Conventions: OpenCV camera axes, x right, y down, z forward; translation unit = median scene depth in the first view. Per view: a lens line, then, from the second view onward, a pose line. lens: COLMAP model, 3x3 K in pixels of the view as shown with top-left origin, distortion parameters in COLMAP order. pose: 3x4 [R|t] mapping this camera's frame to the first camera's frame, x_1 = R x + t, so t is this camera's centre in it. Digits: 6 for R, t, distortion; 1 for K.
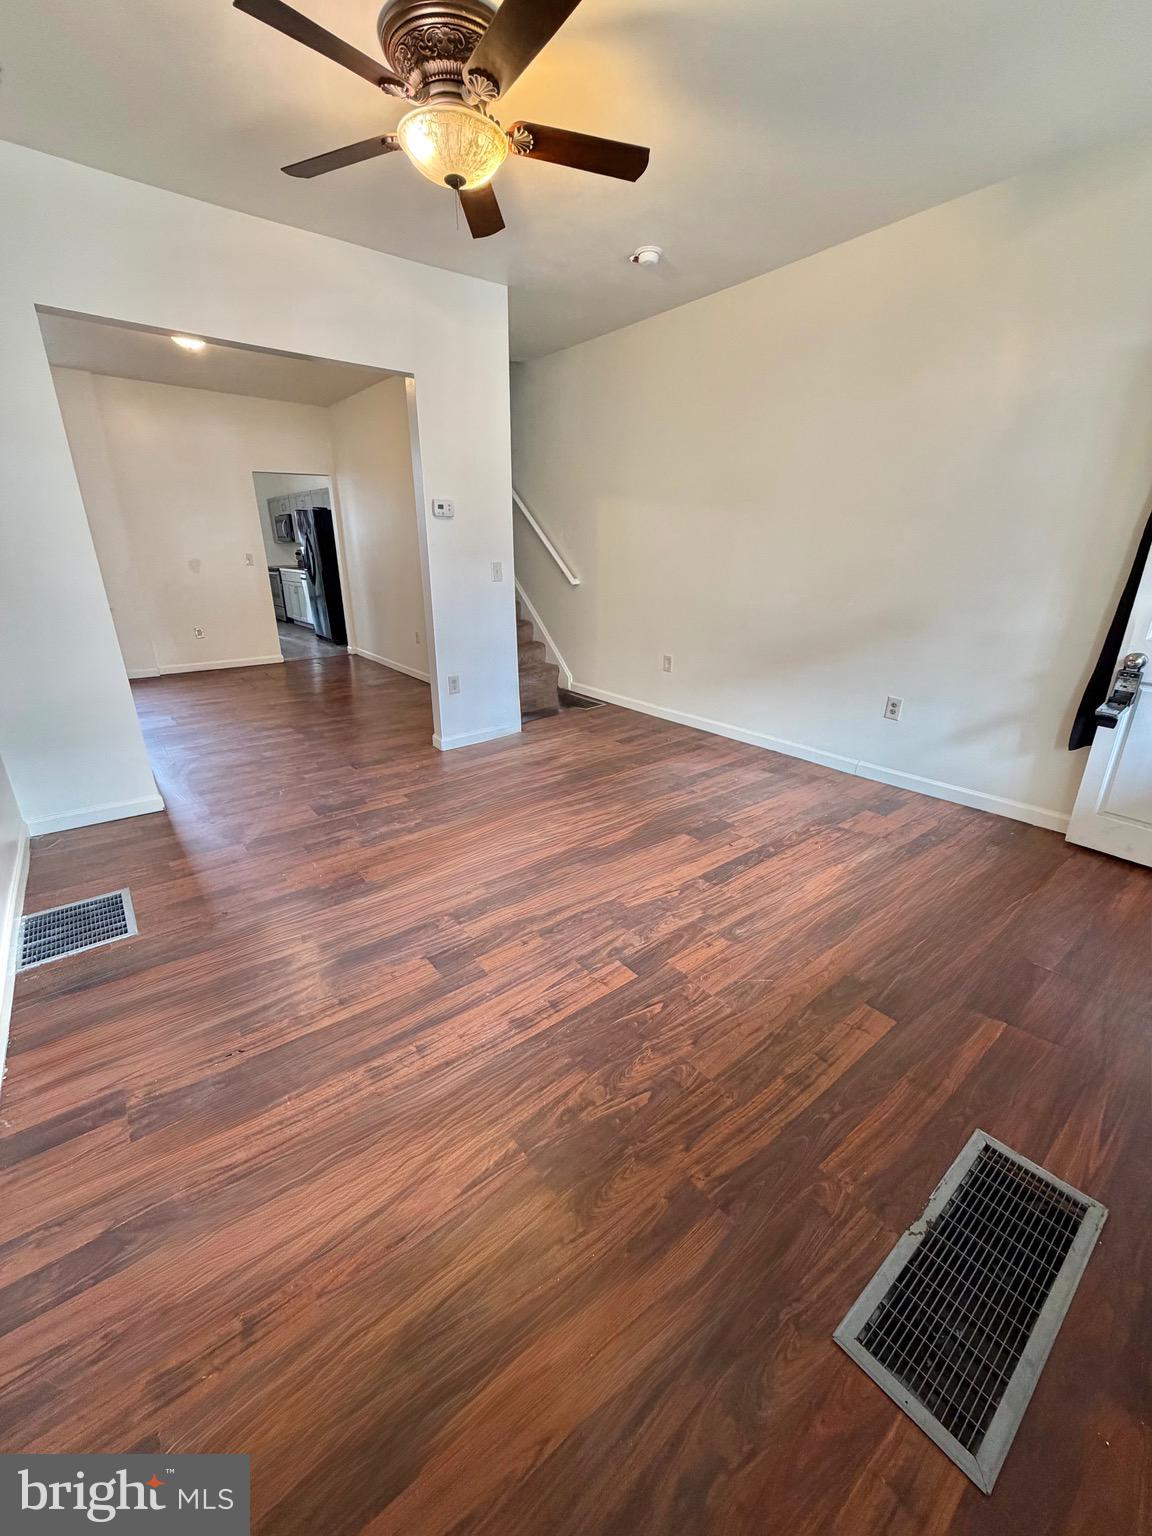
lens RADIAL K [[609.8, 0, 571.1], [0, 609.8, 764.5], [0, 0, 1]] dist [-0.000678, 0.000013]
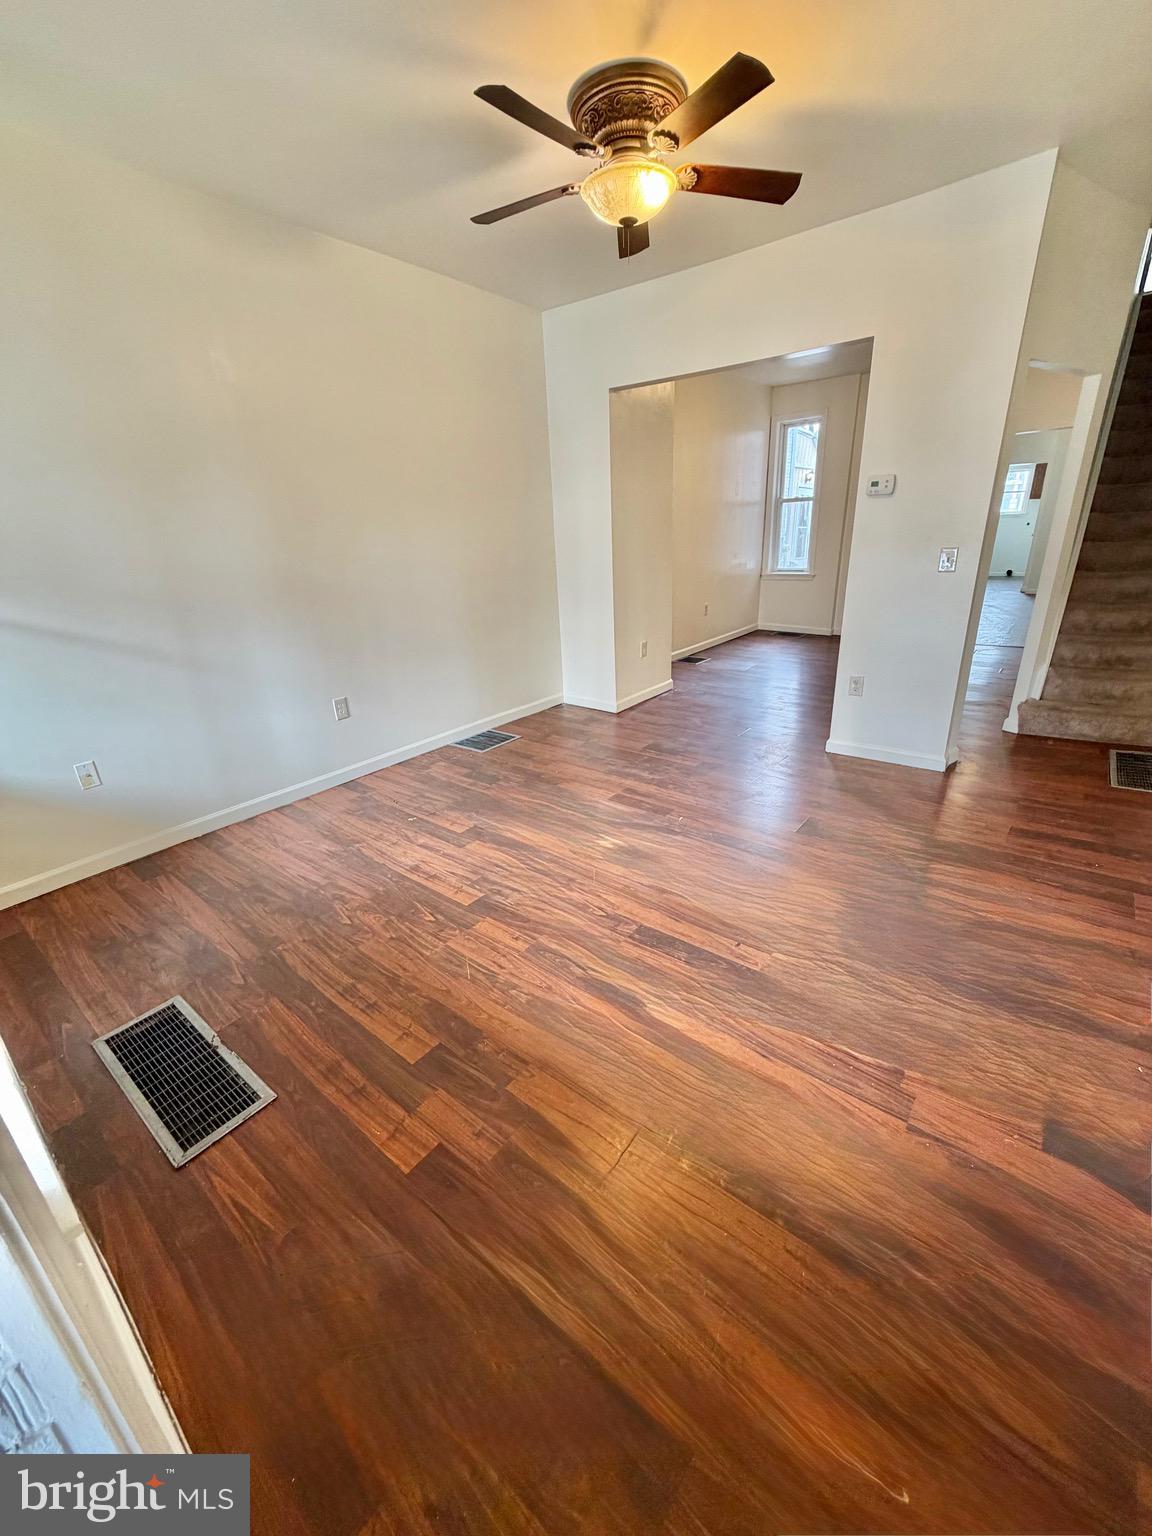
lens RADIAL K [[609.8, 0, 578.6], [0, 609.8, 767.8], [0, 0, 1]] dist [-0.000678, 0.000013]
pose [[0.230699, 0.348892, -0.908324, 1.194526], [-0.291269, 0.915461, 0.277656, -0.318068], [0.928407, 0.200512, 0.312817, 0.778946]]
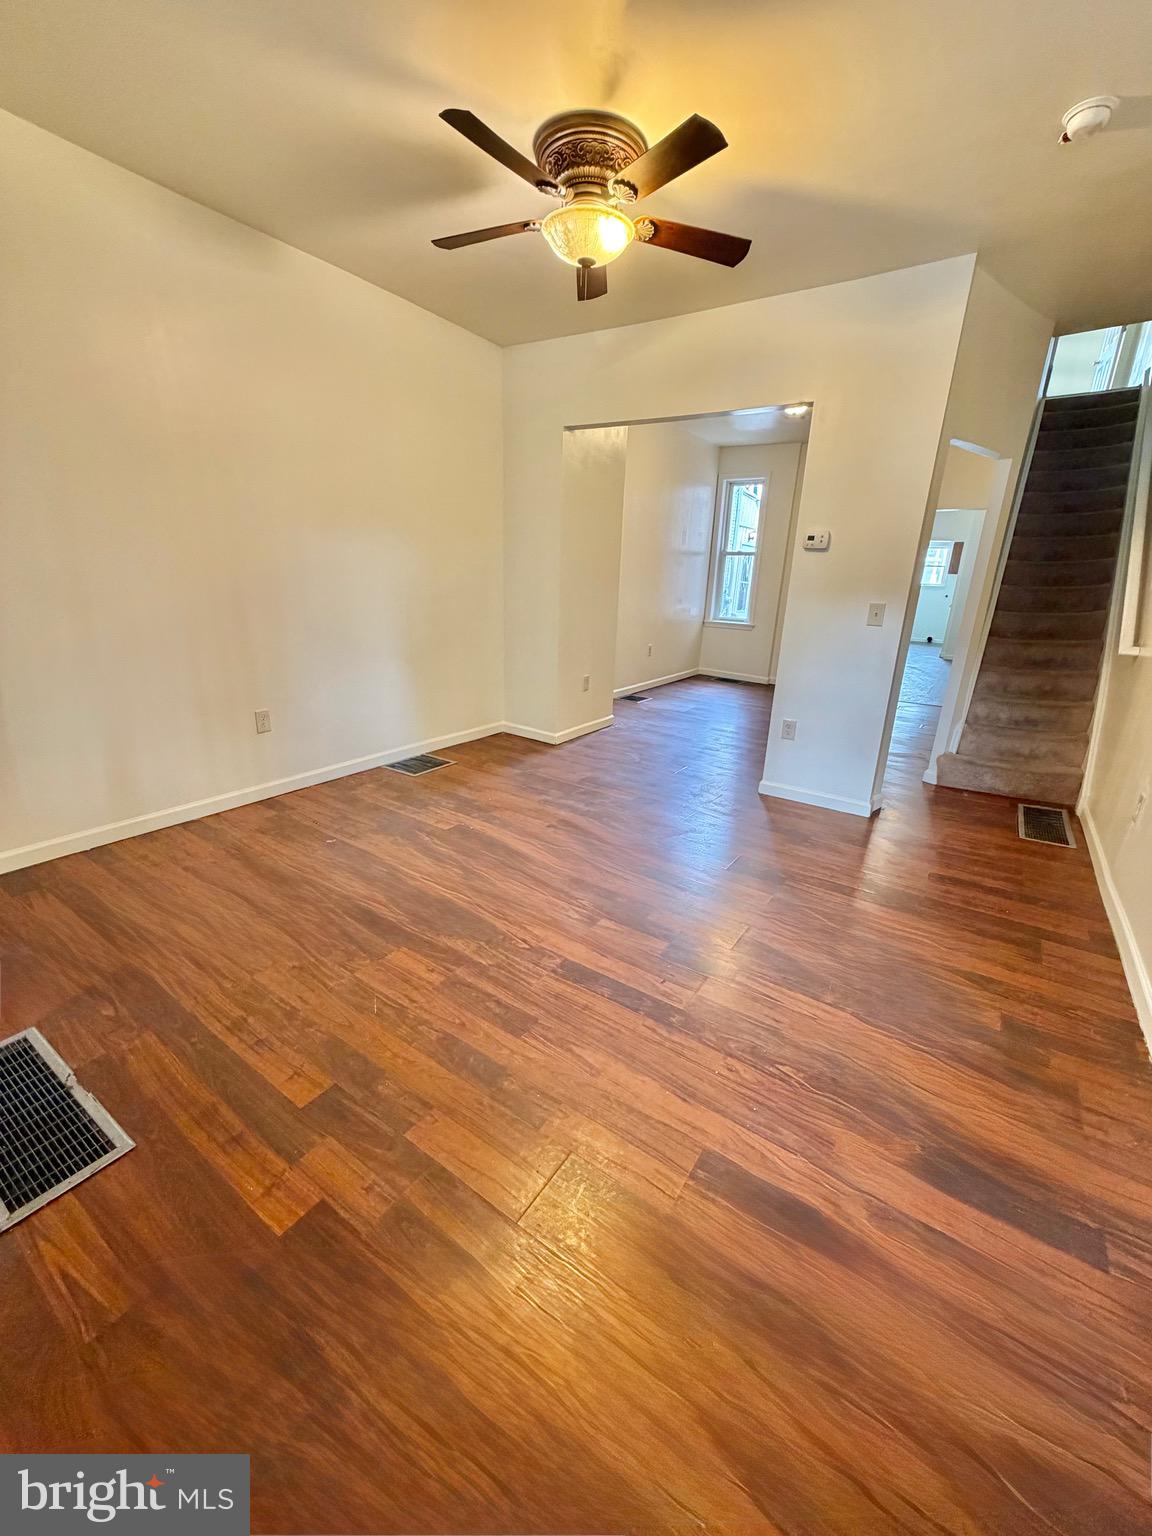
lens RADIAL K [[609.8, 0, 578.5], [0, 609.8, 767.8], [0, 0, 1]] dist [-0.000678, 0.000013]
pose [[0.300121, 0.307048, -0.903133, 1.174856], [-0.360030, 0.913215, 0.190834, -0.295059], [0.883349, 0.267882, 0.384621, 0.812864]]
